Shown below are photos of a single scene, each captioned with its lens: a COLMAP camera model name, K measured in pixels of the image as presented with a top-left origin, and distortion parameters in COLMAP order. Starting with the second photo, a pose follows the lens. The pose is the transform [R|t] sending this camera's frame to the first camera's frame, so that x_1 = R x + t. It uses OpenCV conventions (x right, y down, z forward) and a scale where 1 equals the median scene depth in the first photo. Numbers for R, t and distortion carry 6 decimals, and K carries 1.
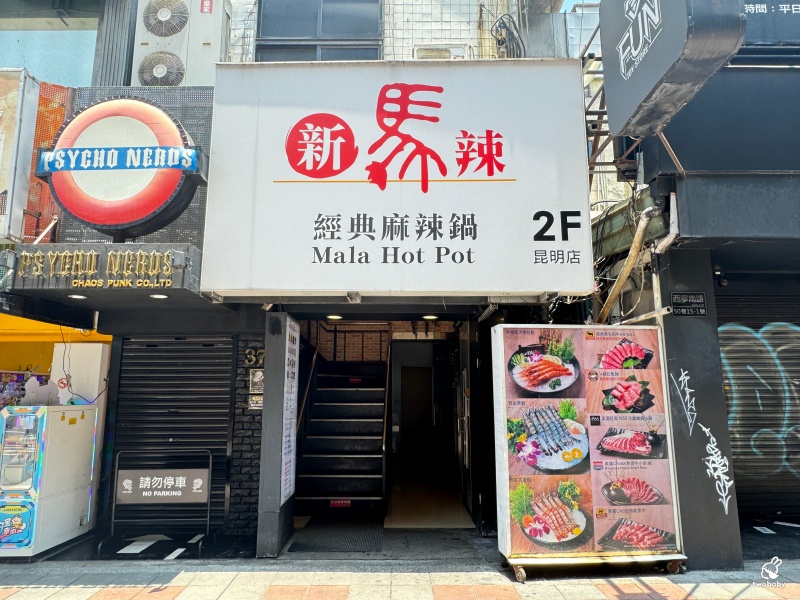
lens RADIAL K [[536.3, 0, 400.4], [0, 536.3, 300.1], [0, 0, 1]] dist [0.001505, 0.000079]
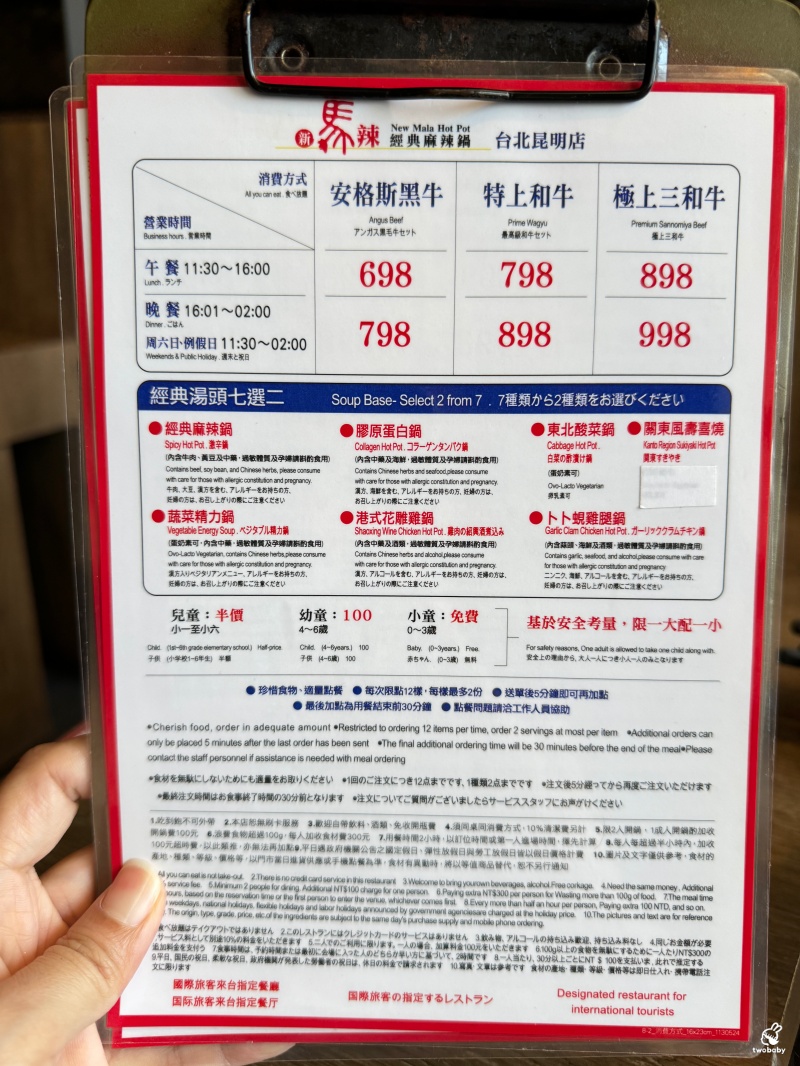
lens RADIAL K [[753.4, 0, 397.5], [0, 753.4, 531.7], [0, 0, 1]] dist [-0.010216, -0.002291]
pose [[0.999616, 0.012317, 0.024808, 0.212127], [-0.018175, 0.967562, 0.251978, 0.541591], [-0.020899, -0.252332, 0.967415, -2.492977]]
